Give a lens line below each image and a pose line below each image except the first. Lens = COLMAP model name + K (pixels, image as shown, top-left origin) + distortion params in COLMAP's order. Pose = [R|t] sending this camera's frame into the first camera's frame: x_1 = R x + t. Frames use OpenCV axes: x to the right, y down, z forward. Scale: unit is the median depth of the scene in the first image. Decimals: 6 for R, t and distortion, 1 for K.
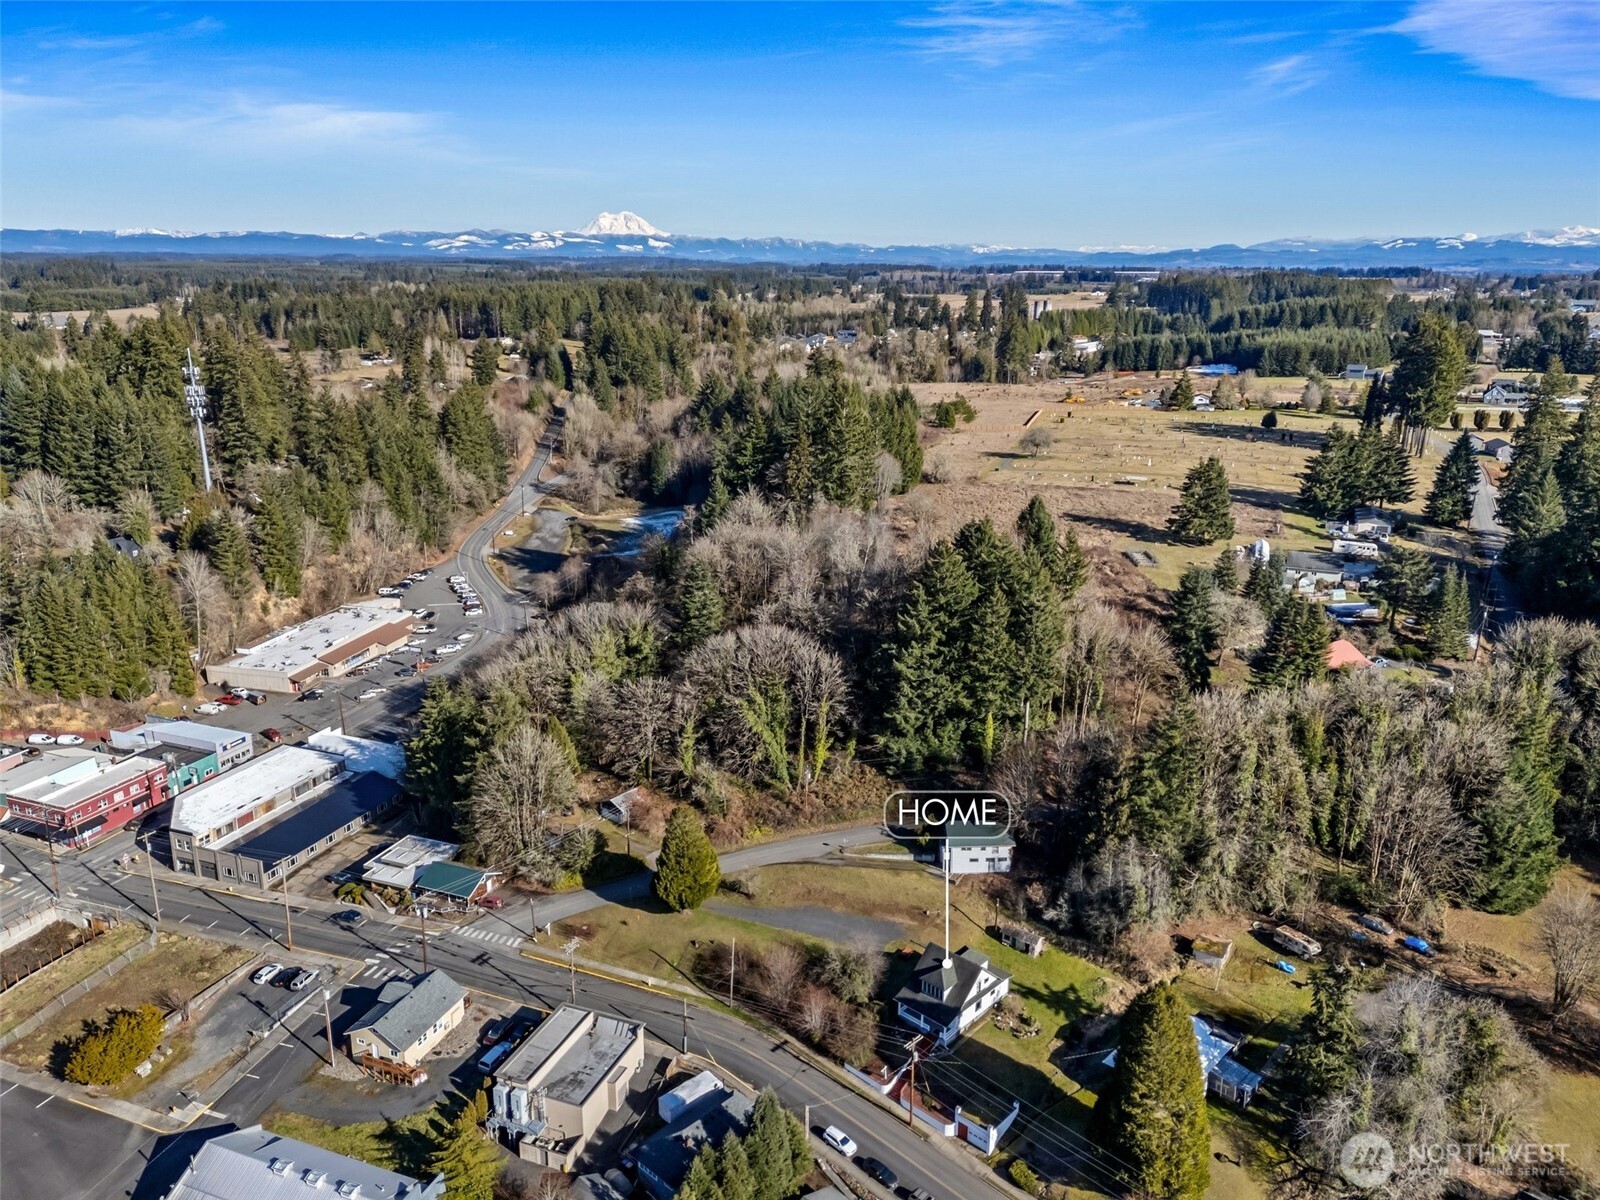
lens RADIAL K [[1164.3, 0, 804.8], [0, 1164.3, 590.7], [0, 0, 1]] dist [0.099908, -0.113989]
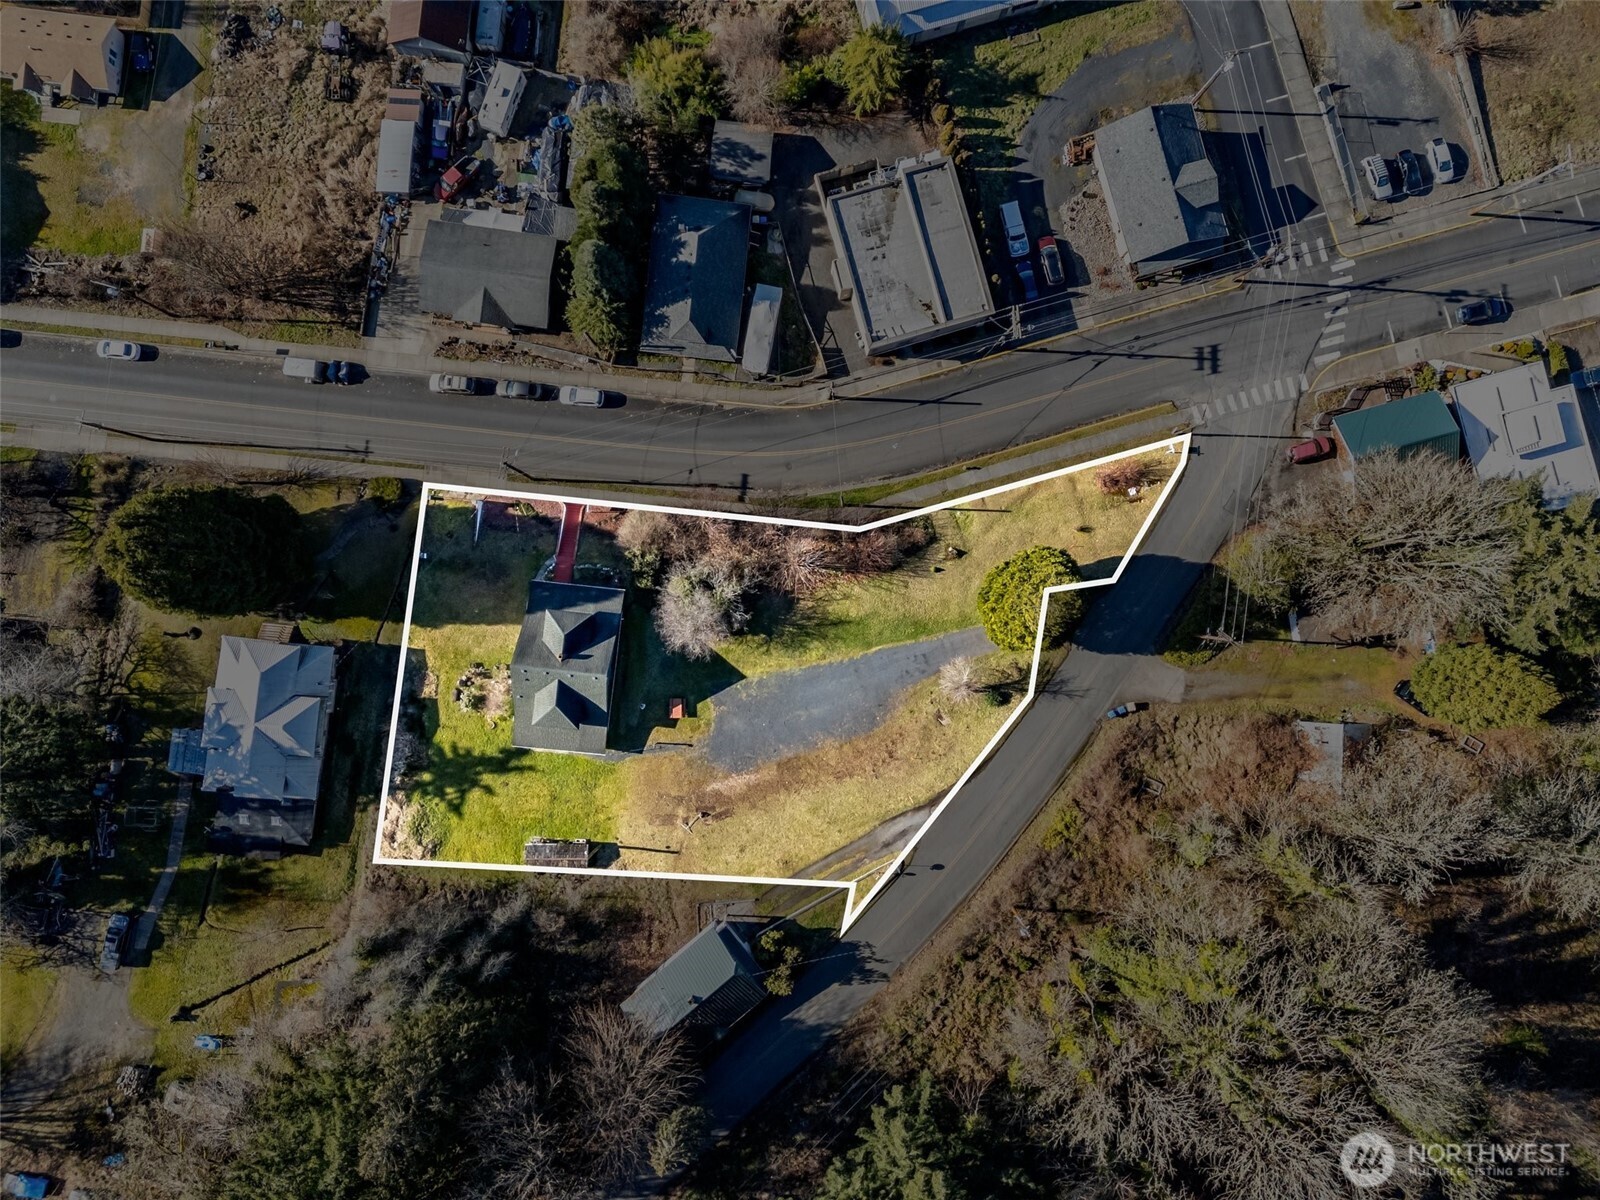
lens RADIAL K [[1164.3, 0, 804.8], [0, 1164.3, 590.7], [0, 0, 1]] dist [0.099908, -0.113989]
pose [[-0.801908, 0.596964, -0.024043, 0.003832], [-0.180906, -0.204266, 0.962054, -0.265900], [0.569400, 0.775828, 0.271797, 0.664044]]
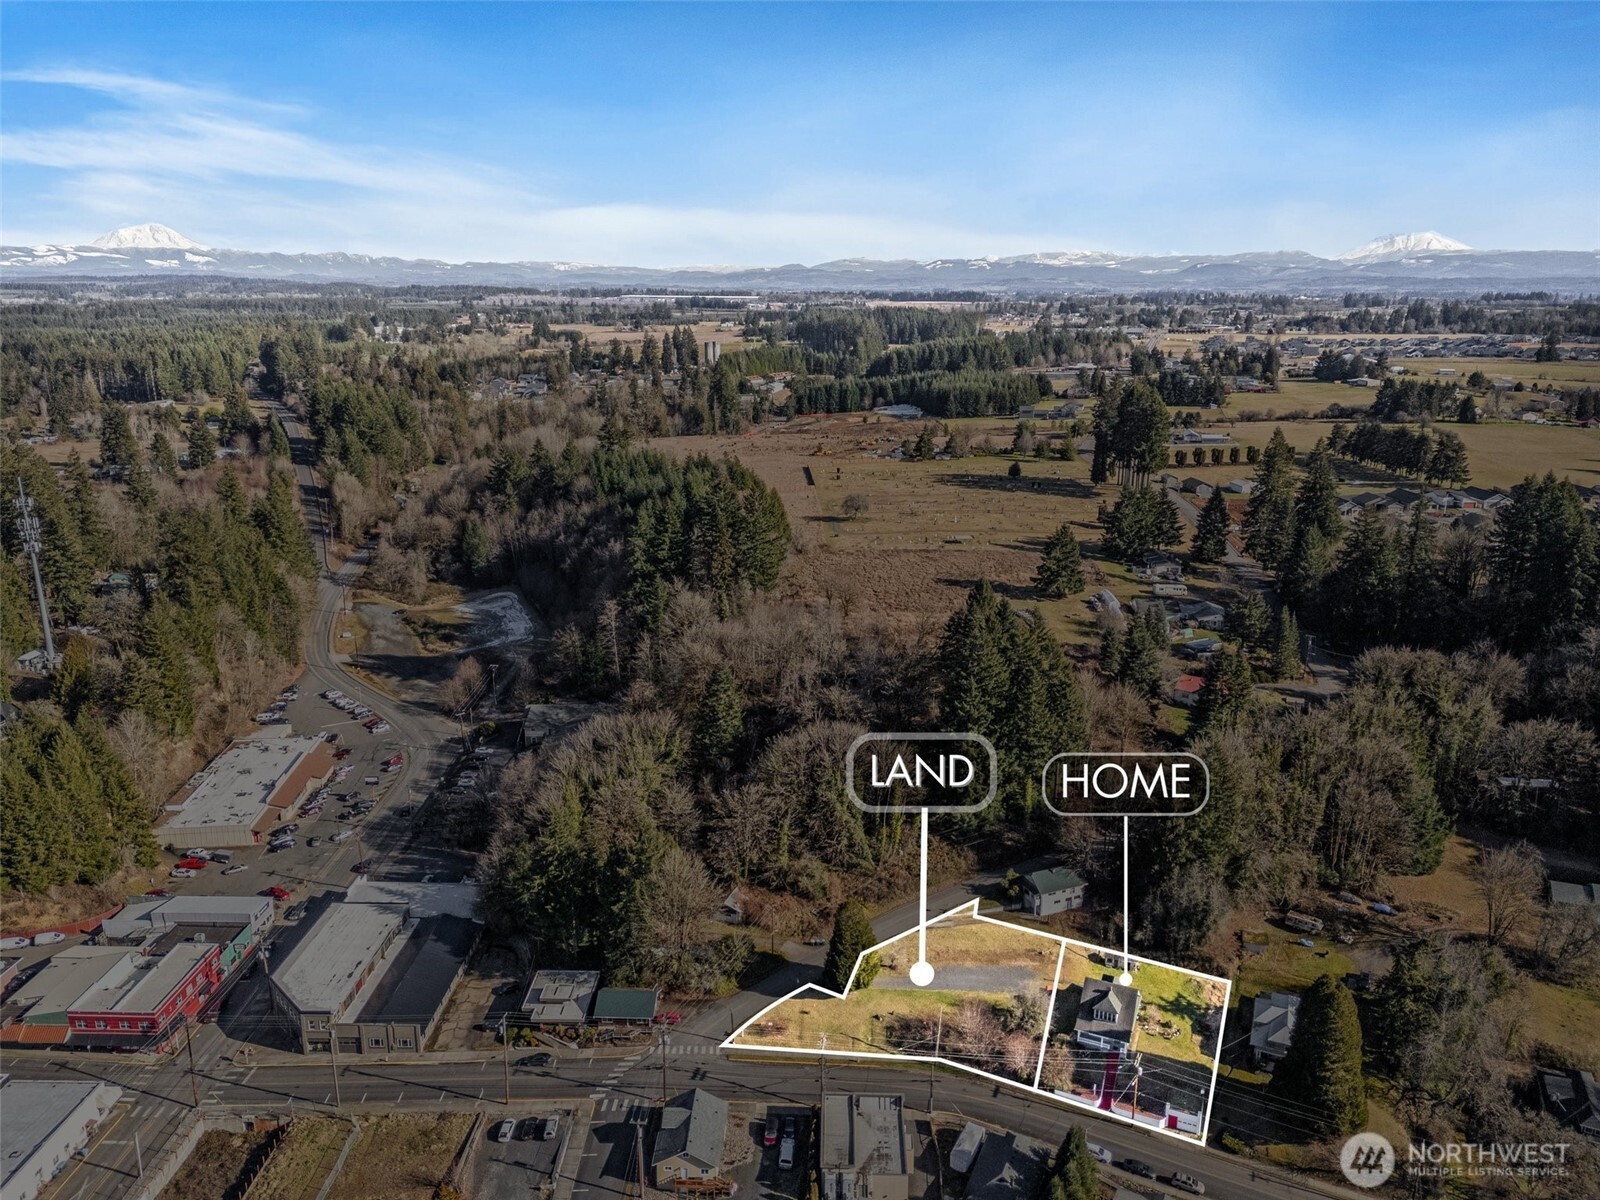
lens RADIAL K [[1164.3, 0, 804.8], [0, 1164.3, 590.7], [0, 0, 1]] dist [0.099908, -0.113989]
pose [[0.942927, -0.090786, 0.320384, -0.412319], [0.095169, 0.995459, 0.001986, -0.104171], [-0.319109, 0.028618, 0.947286, -0.066525]]
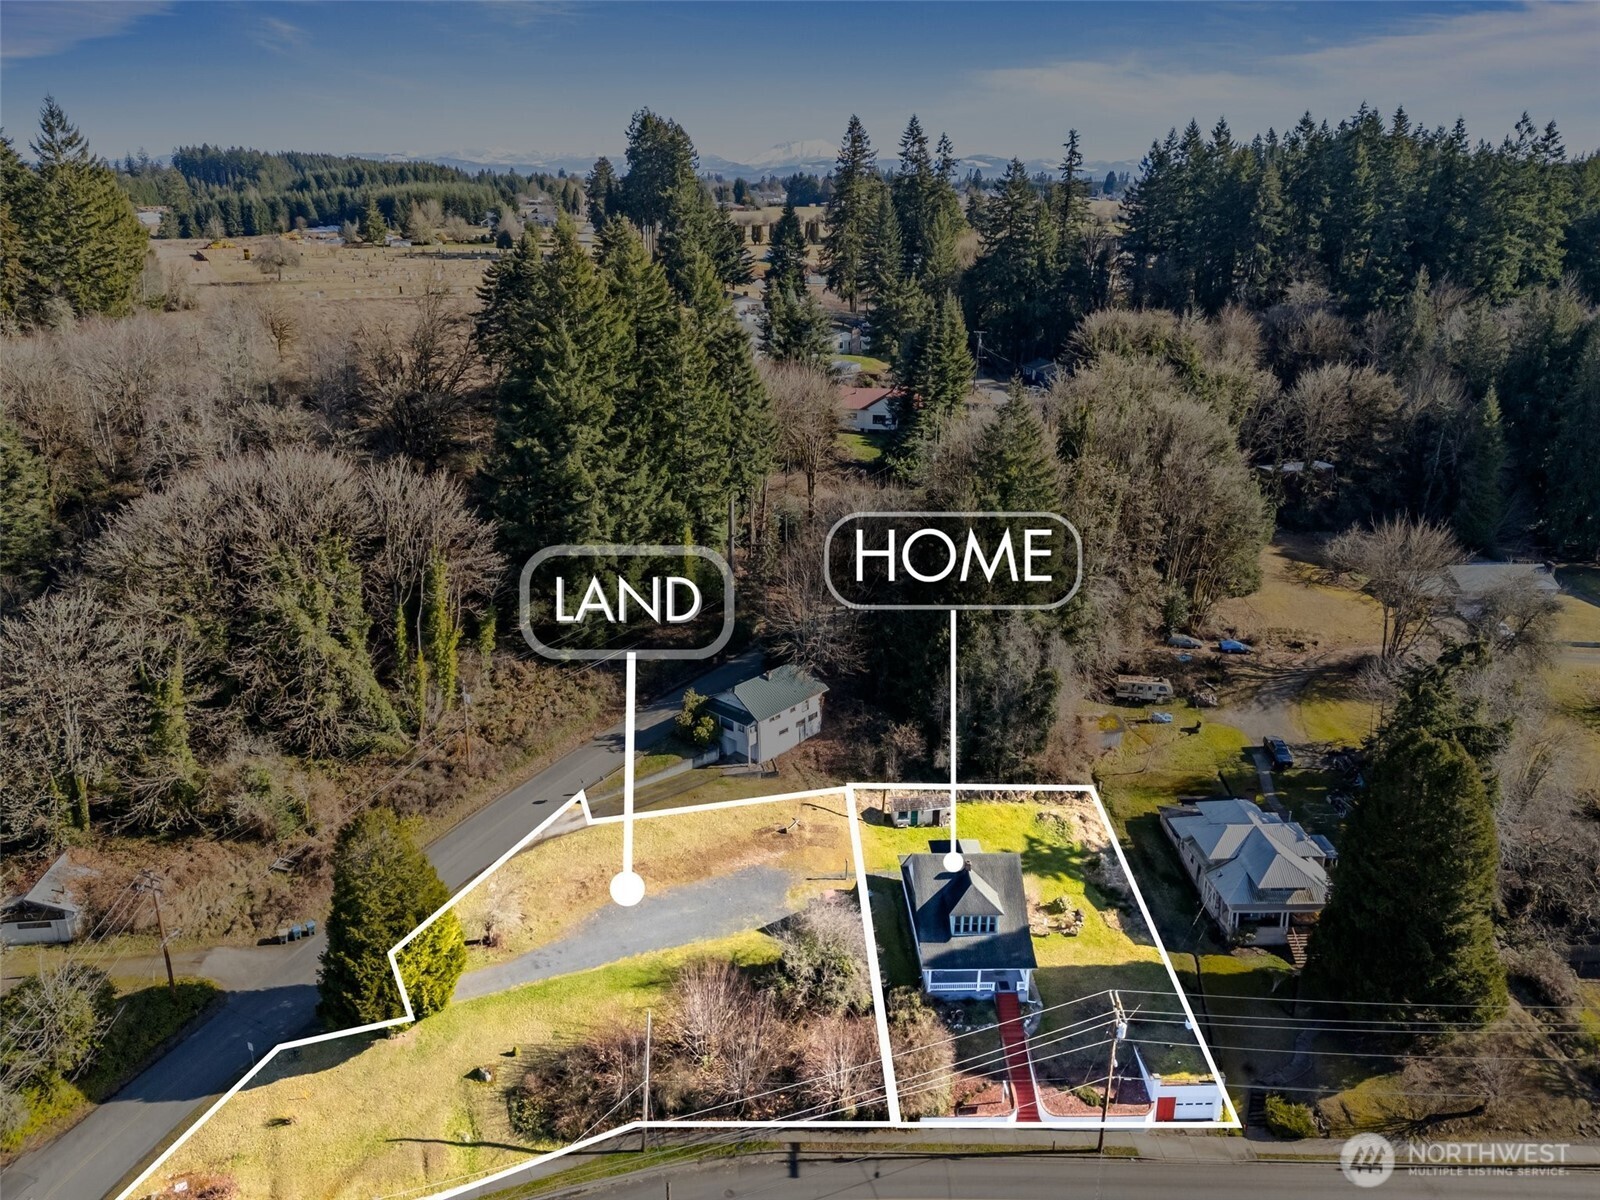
lens RADIAL K [[1164.3, 0, 804.8], [0, 1164.3, 590.7], [0, 0, 1]] dist [0.099908, -0.113989]
pose [[0.701553, -0.235558, 0.672559, -0.228762], [0.191135, 0.971405, 0.140852, 0.061596], [-0.686506, 0.029734, 0.726516, 0.475447]]
